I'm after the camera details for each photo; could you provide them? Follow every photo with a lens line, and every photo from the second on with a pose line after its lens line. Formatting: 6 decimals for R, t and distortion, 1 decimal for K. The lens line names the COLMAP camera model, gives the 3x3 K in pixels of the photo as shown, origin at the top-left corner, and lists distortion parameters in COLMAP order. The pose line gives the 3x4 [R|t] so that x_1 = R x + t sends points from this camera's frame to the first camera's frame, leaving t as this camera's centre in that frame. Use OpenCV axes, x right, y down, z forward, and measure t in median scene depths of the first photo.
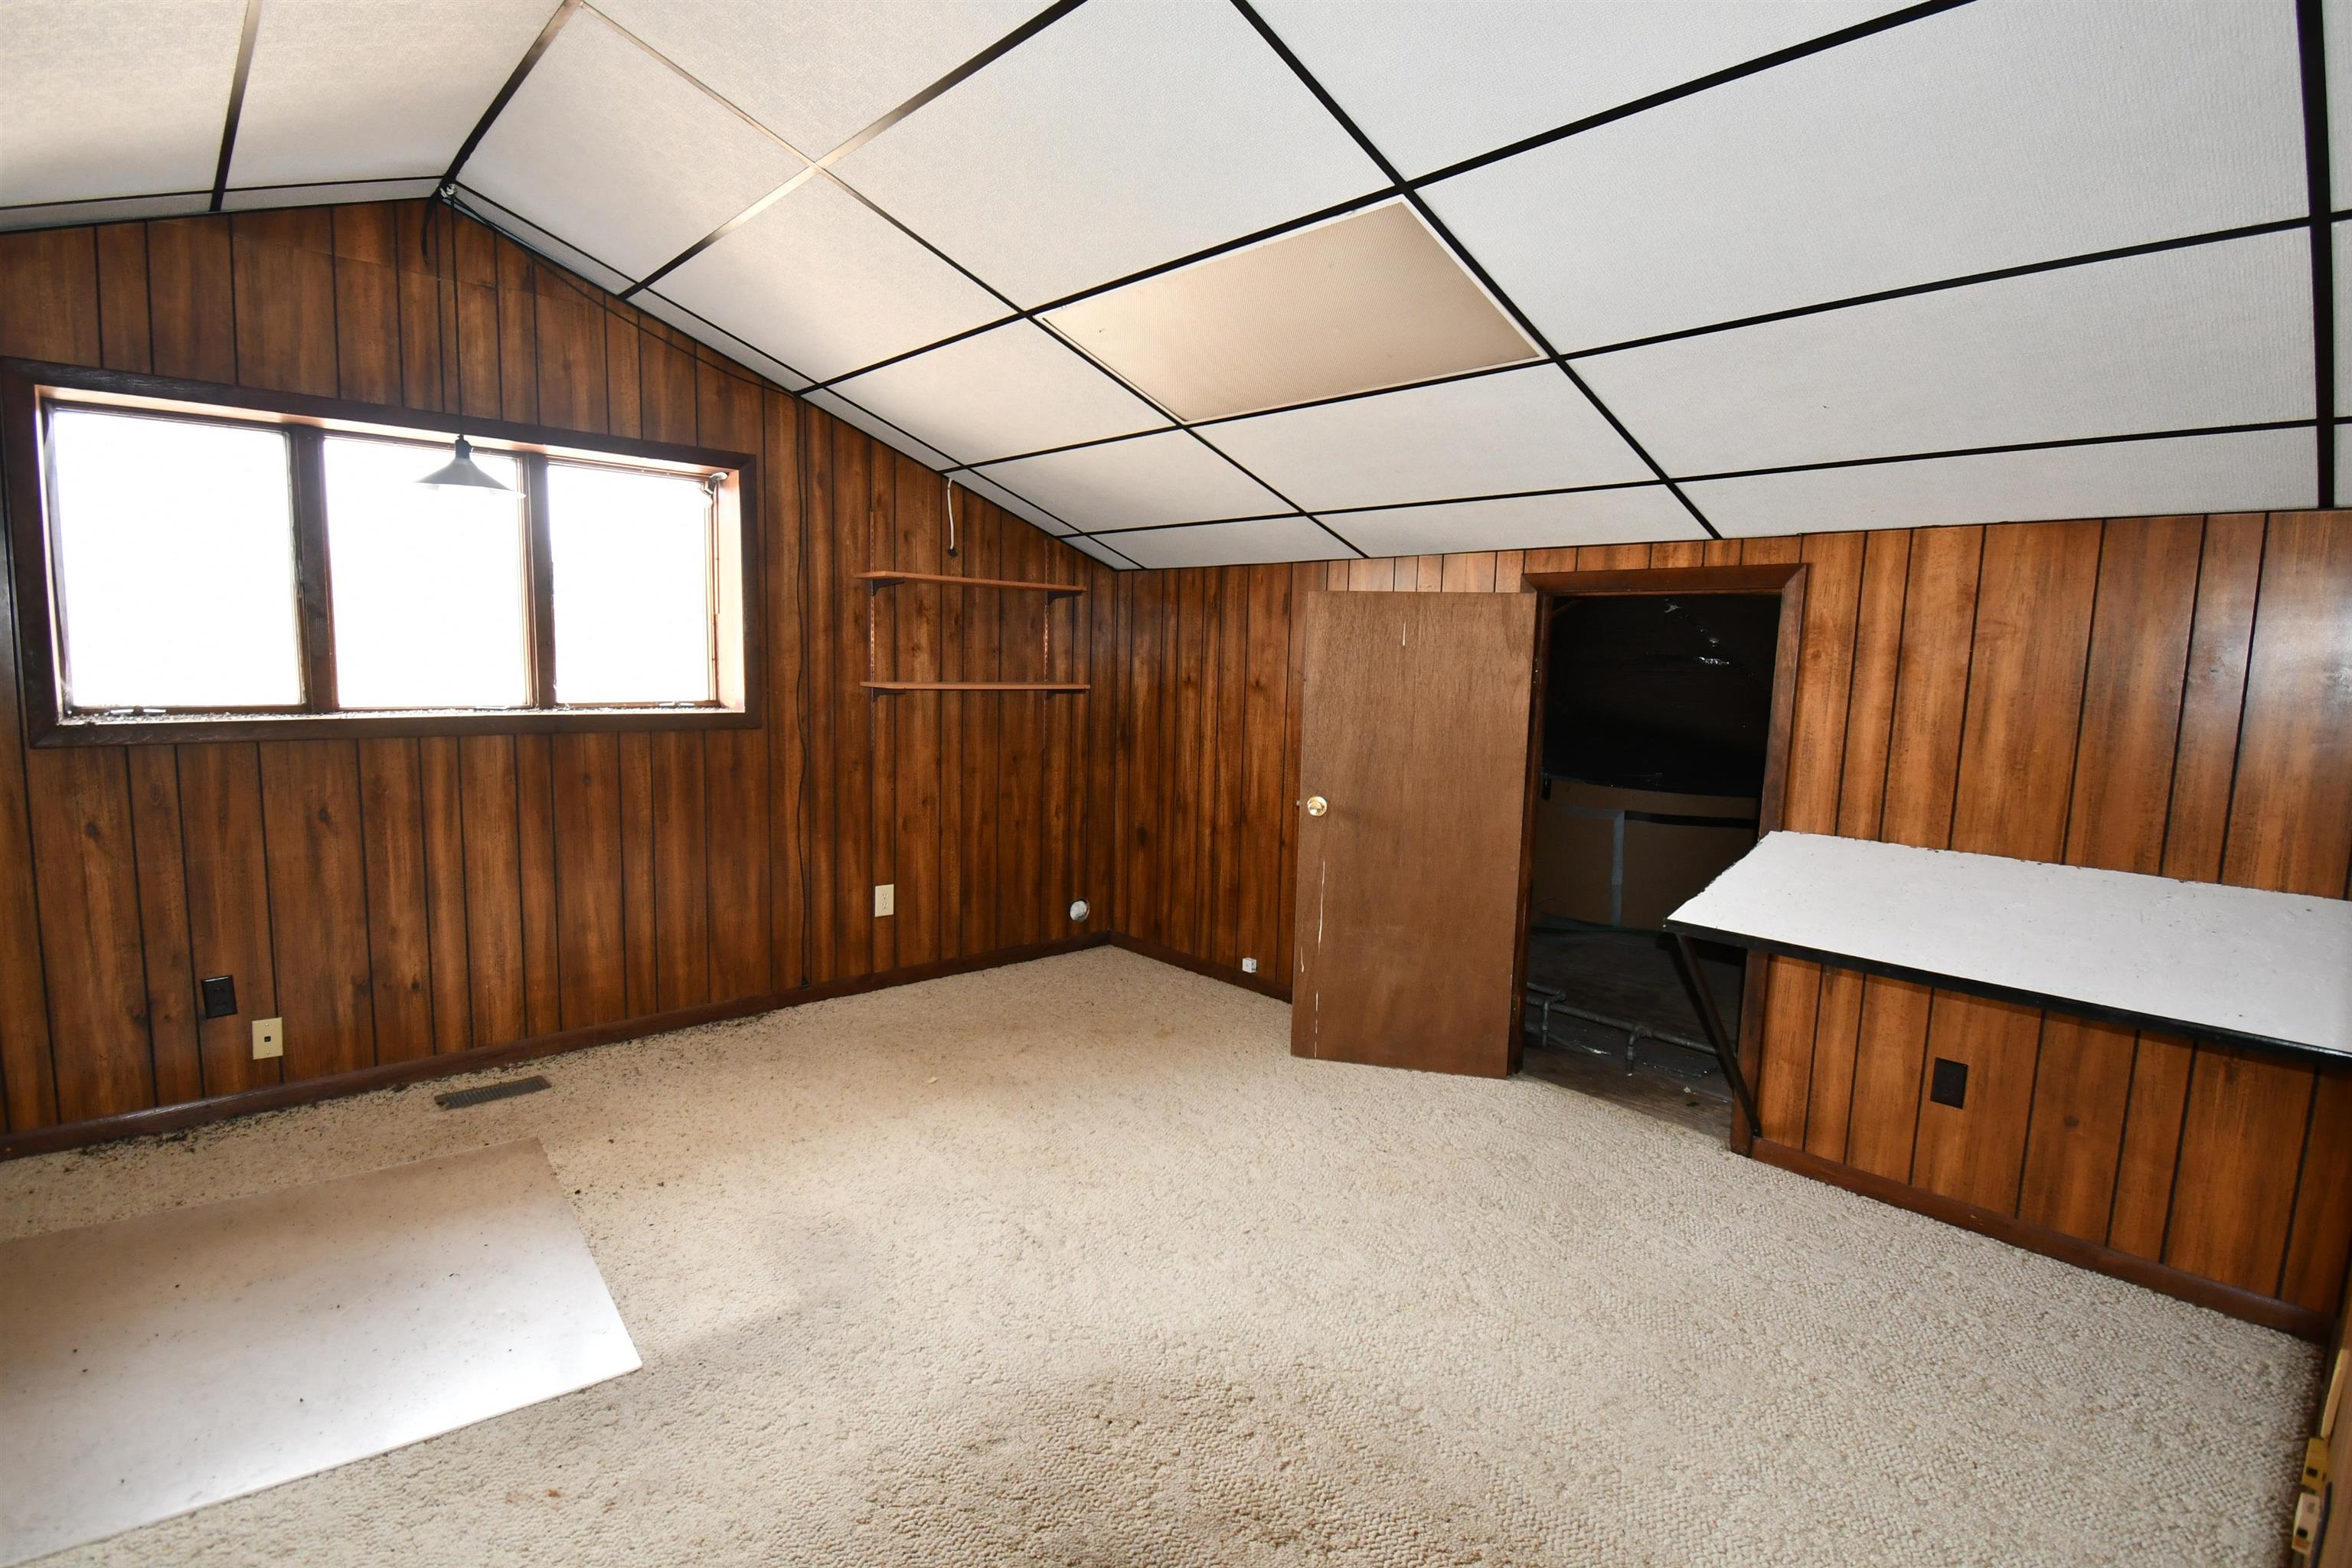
lens RADIAL K [[1128.5, 0, 1170.5], [0, 1128.5, 789.6], [0, 0, 1]] dist [0.022974, -0.030752]
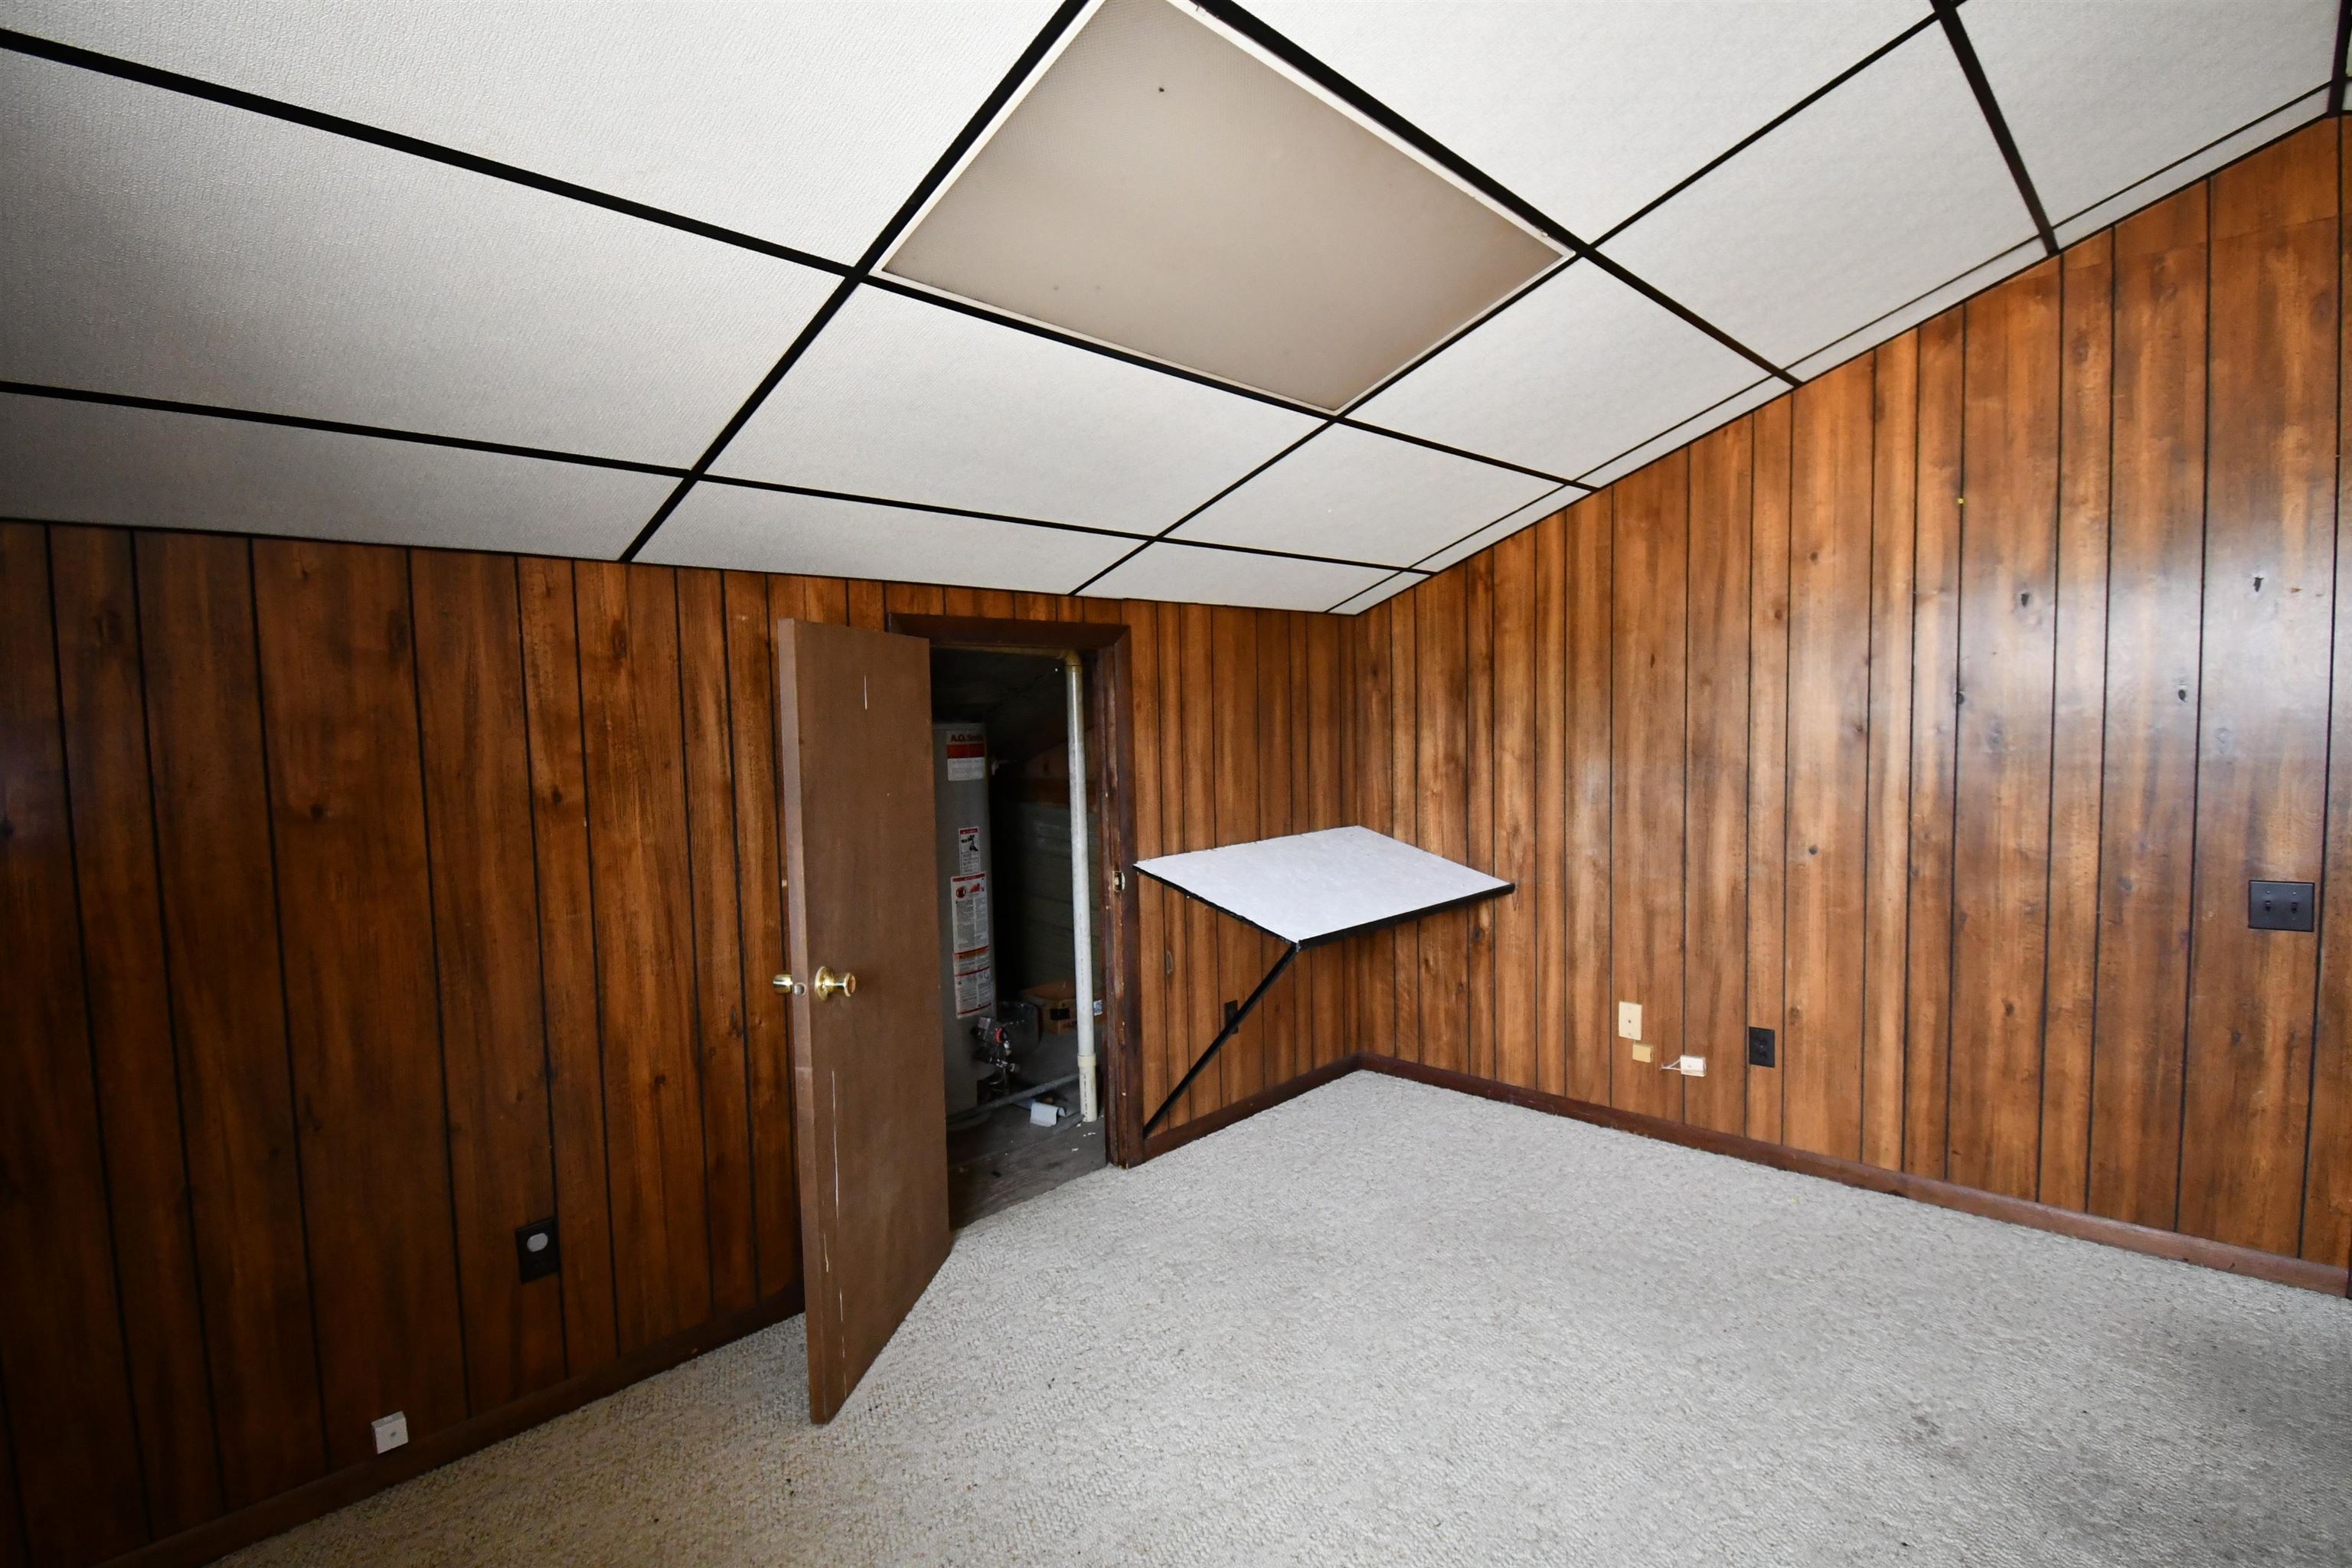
lens RADIAL K [[1128.5, 0, 1170.5], [0, 1128.5, 789.6], [0, 0, 1]] dist [0.022974, -0.030752]
pose [[-0.079084, -0.095041, 0.992327, -0.550655], [0.144176, 0.983888, 0.105723, -0.144502], [-0.986387, 0.151431, -0.064108, 1.007805]]
